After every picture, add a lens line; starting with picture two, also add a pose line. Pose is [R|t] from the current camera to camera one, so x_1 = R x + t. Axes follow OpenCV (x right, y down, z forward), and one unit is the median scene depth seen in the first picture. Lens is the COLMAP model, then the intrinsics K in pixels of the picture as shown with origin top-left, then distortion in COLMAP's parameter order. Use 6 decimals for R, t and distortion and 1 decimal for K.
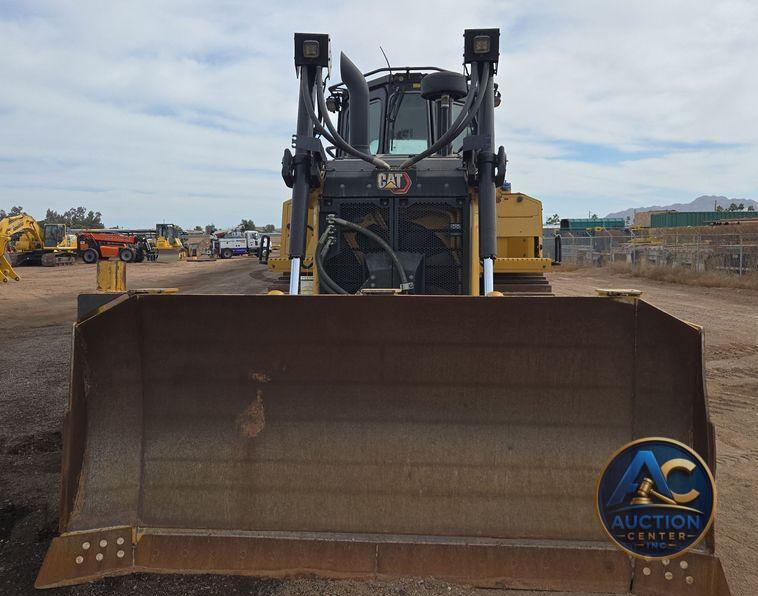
lens RADIAL K [[789.1, 0, 379.1], [0, 789.1, 260.4], [0, 0, 1]] dist [0.017464, 0.012370]
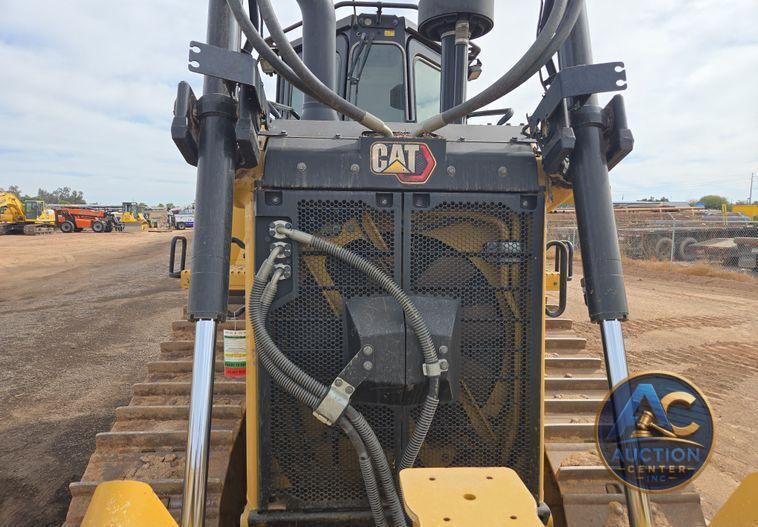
lens RADIAL K [[521.1, 0, 391.6], [0, 521.1, 281.3], [0, 0, 1]] dist [0.008541, -0.003044]
pose [[0.983416, -0.009274, 0.181124, -0.051428], [-0.008890, 0.995026, 0.099220, -0.054288], [-0.181143, -0.099185, 0.978442, 0.656495]]
